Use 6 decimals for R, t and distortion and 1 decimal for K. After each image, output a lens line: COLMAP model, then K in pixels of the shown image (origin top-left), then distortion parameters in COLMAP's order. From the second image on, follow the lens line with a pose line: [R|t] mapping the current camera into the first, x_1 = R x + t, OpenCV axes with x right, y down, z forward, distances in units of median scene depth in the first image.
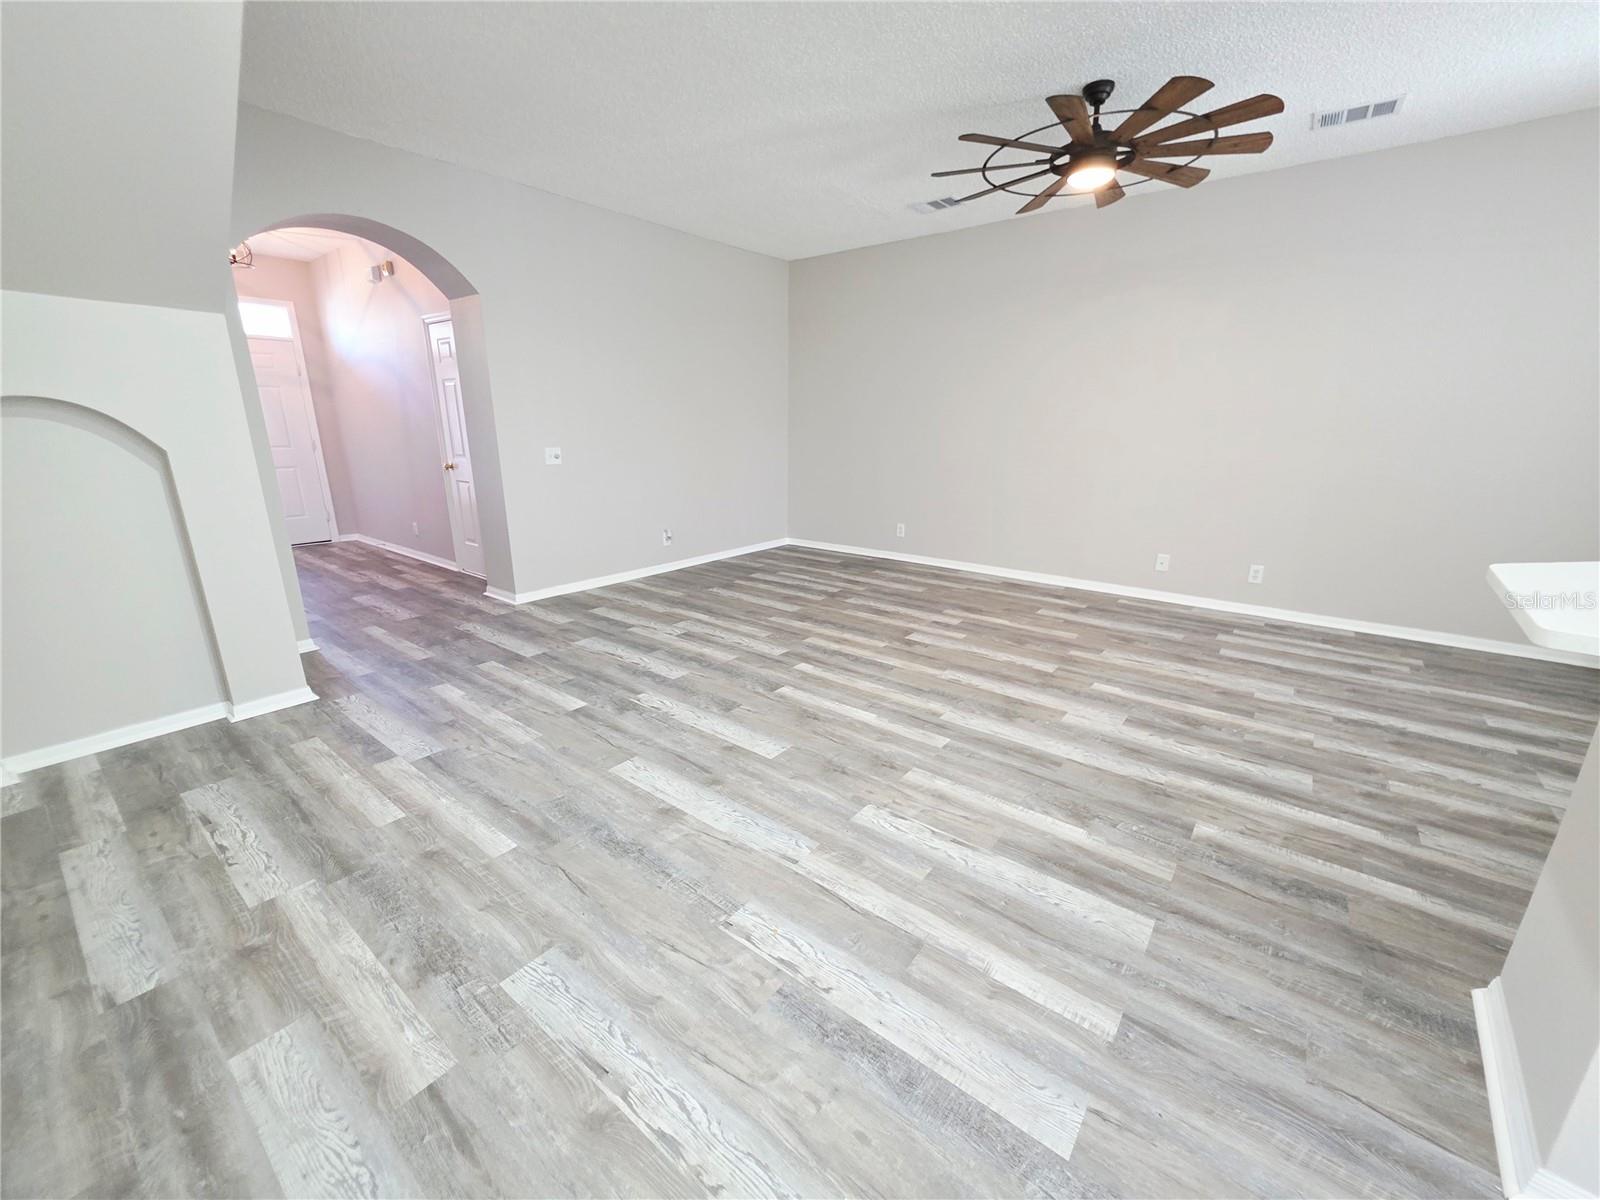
lens RADIAL K [[642.5, 0, 800.0], [0, 642.5, 600.0], [0, 0, 1]] dist [0.001175, 0.000196]
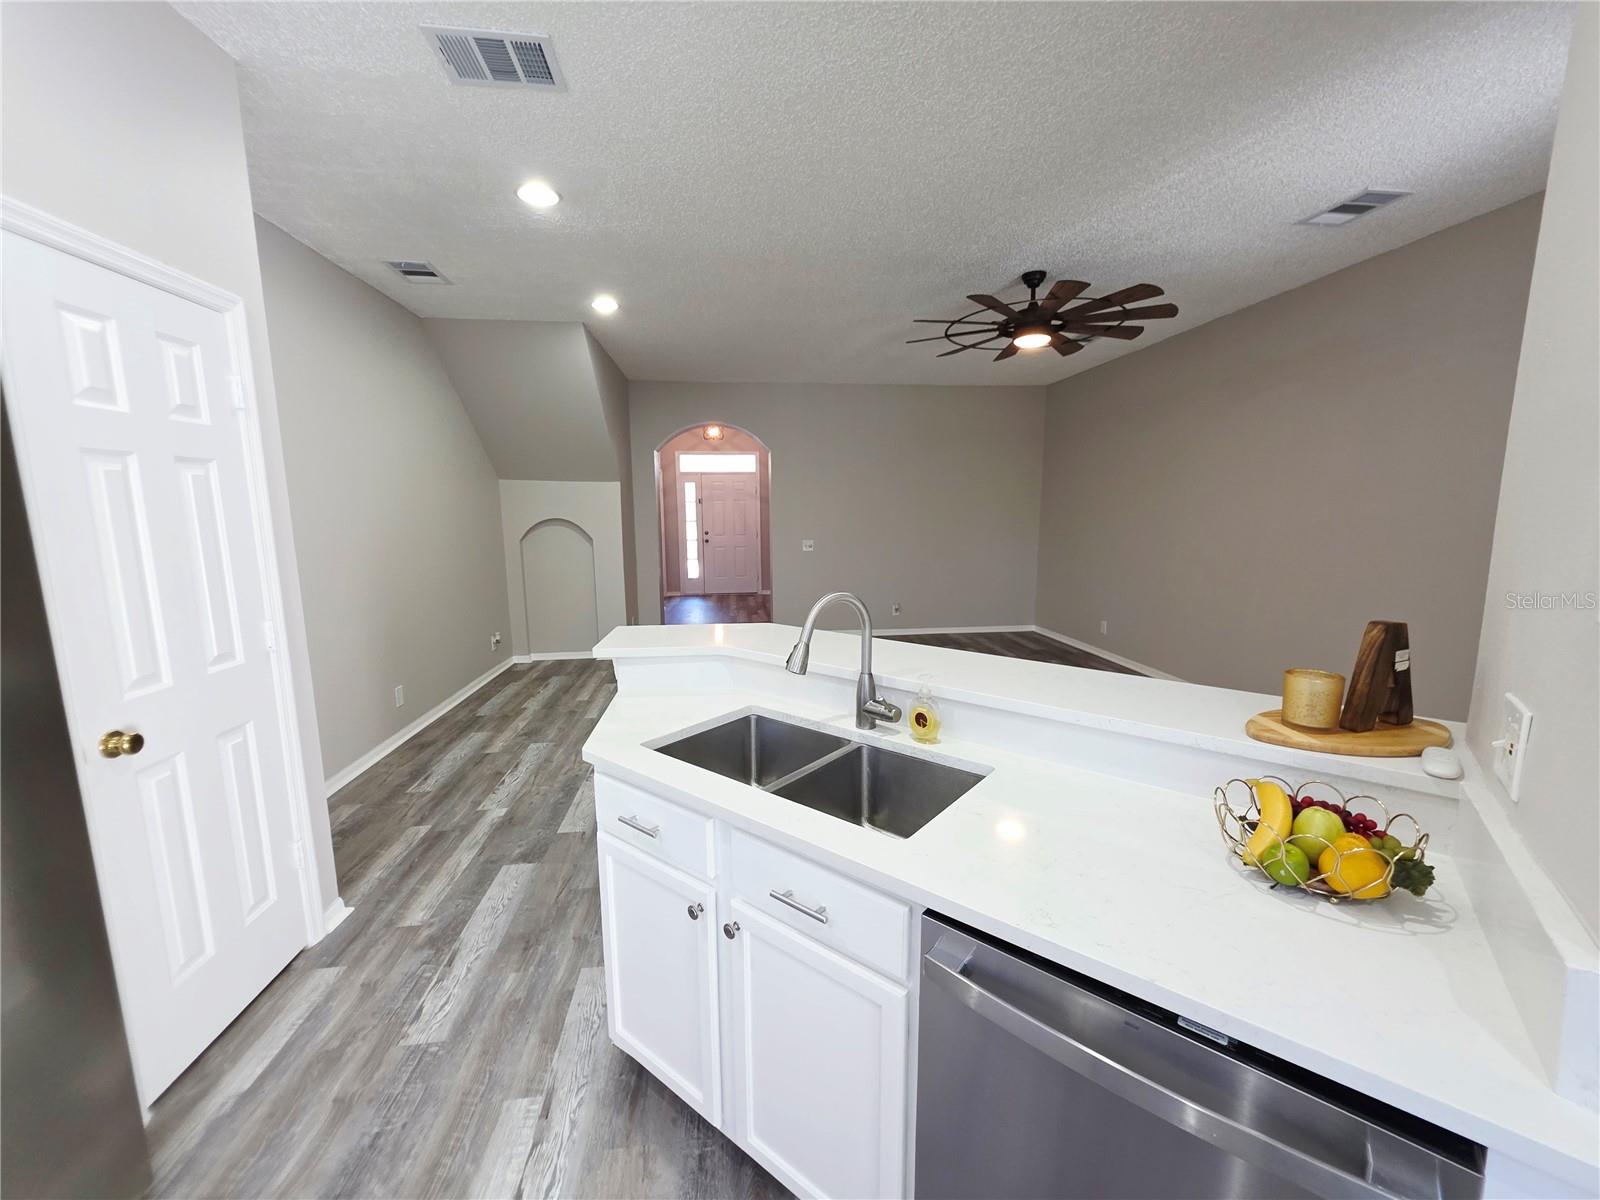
lens RADIAL K [[638.1, 0, 803.1], [0, 638.1, 600.4], [0, 0, 1]] dist [-0.001775, -0.000117]
pose [[0.707377, 0.090483, -0.701021, 1.784225], [-0.182170, 0.981606, -0.057122, -0.022376], [0.682958, 0.168112, 0.710849, -0.159308]]
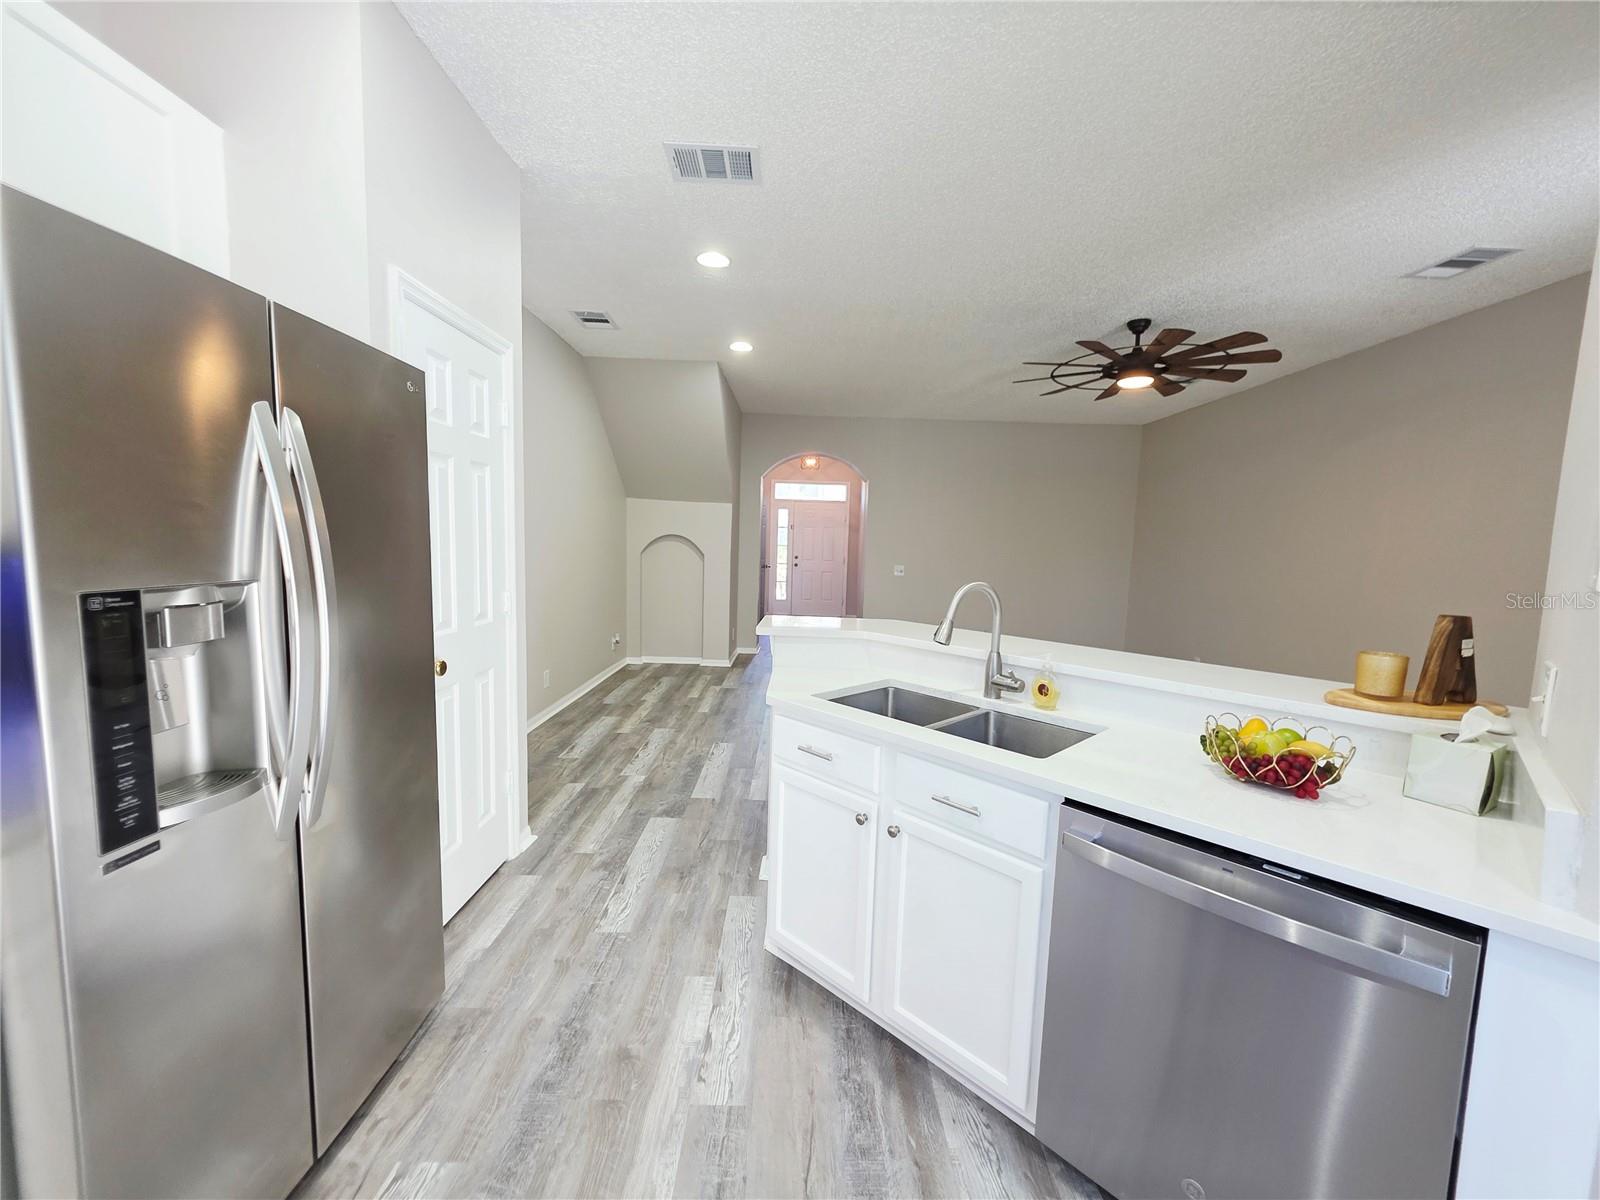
lens RADIAL K [[638.1, 0, 803.1], [0, 638.1, 600.4], [0, 0, 1]] dist [-0.001775, -0.000117]
pose [[0.620571, 0.088486, -0.779142, 1.863036], [-0.241474, 0.966892, -0.082522, 0.094827], [0.746044, 0.239353, 0.621393, -0.384053]]
